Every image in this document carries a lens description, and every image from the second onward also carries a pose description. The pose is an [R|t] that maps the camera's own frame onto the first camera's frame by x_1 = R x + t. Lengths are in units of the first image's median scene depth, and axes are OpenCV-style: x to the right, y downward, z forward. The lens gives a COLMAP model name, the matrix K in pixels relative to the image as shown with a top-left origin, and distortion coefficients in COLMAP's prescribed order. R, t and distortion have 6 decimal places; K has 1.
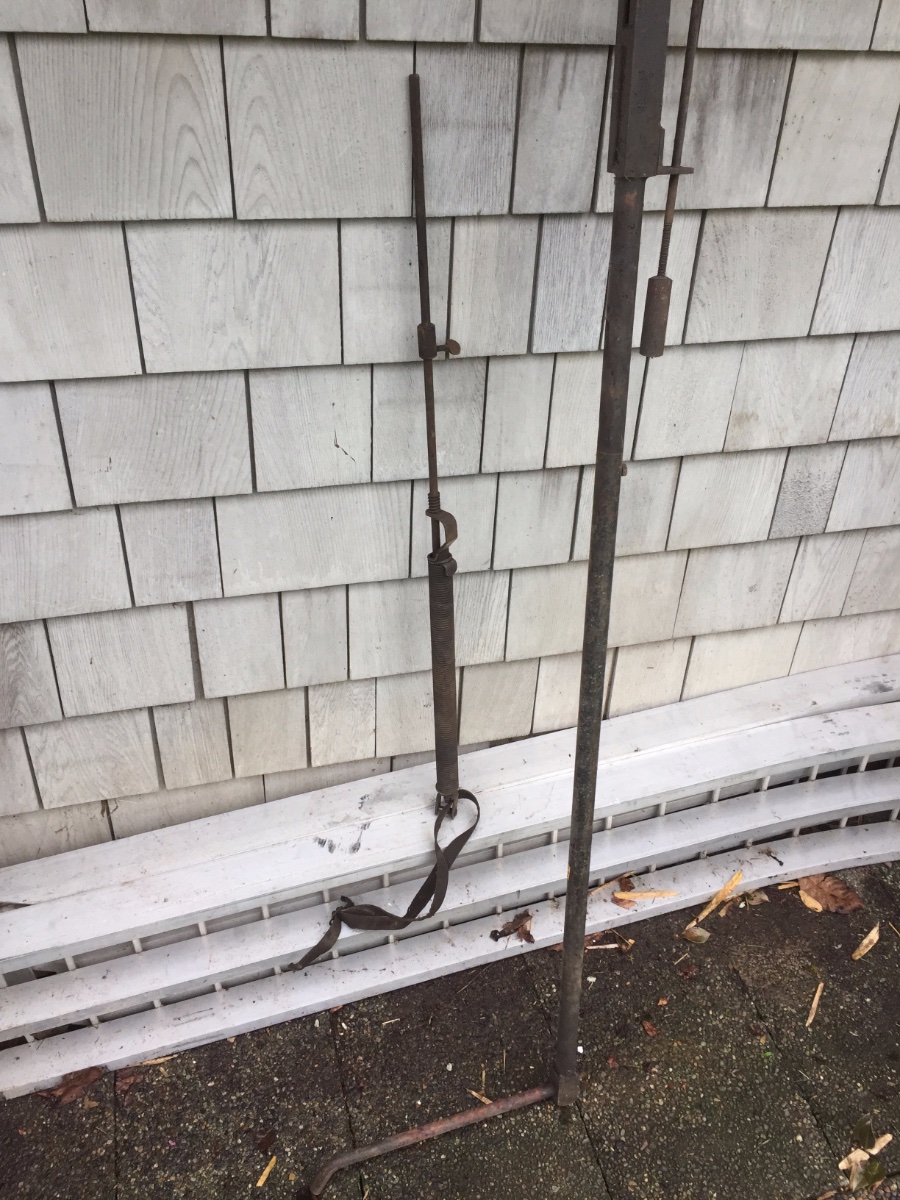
lens RADIAL K [[1027.3, 0, 456.4], [0, 1027.3, 604.9], [0, 0, 1]] dist [0.080769, -0.112902]
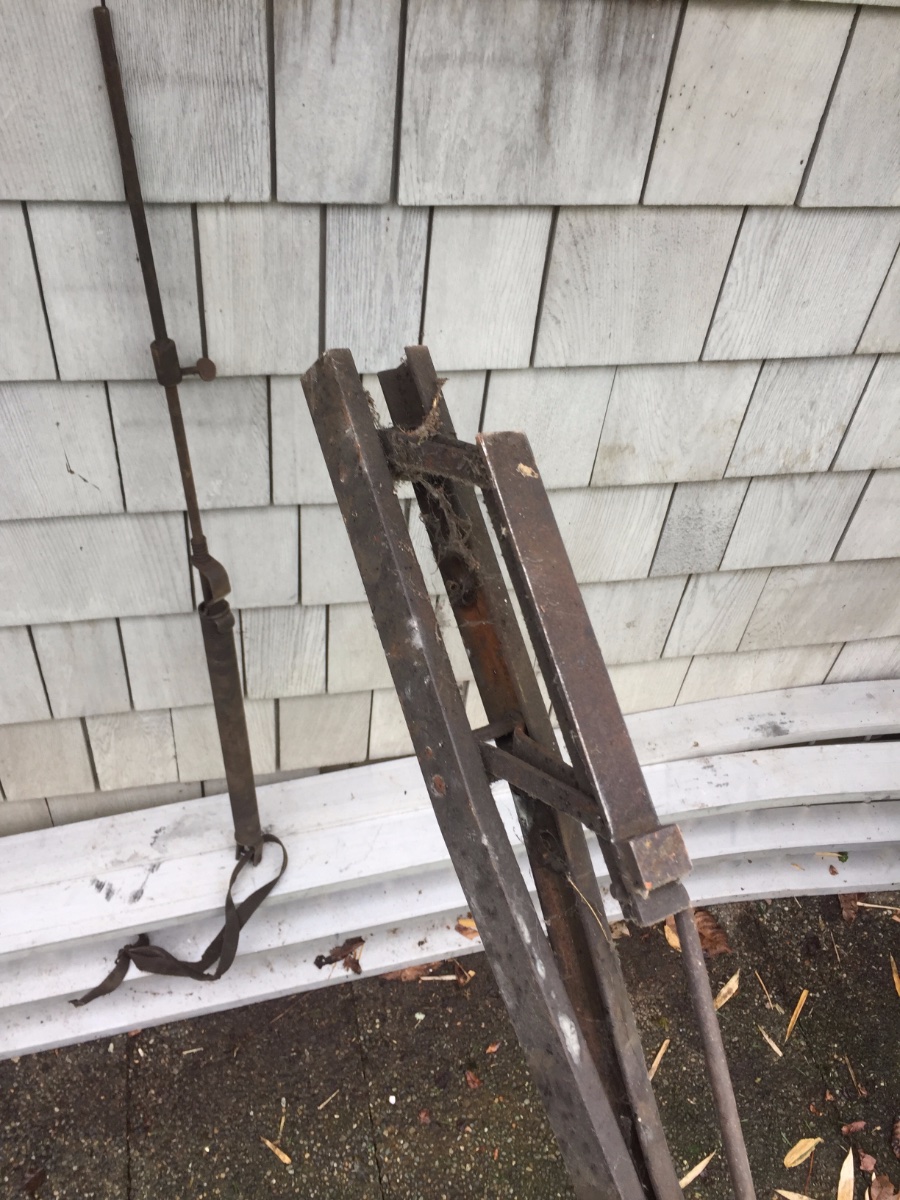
lens RADIAL K [[1027.3, 0, 456.4], [0, 1027.3, 604.9], [0, 0, 1]] dist [0.080769, -0.112902]
pose [[0.997046, 0.076734, 0.003267, 0.151174], [-0.076184, 0.982720, 0.168691, -0.176647], [0.009733, -0.168442, 0.985664, 0.179907]]
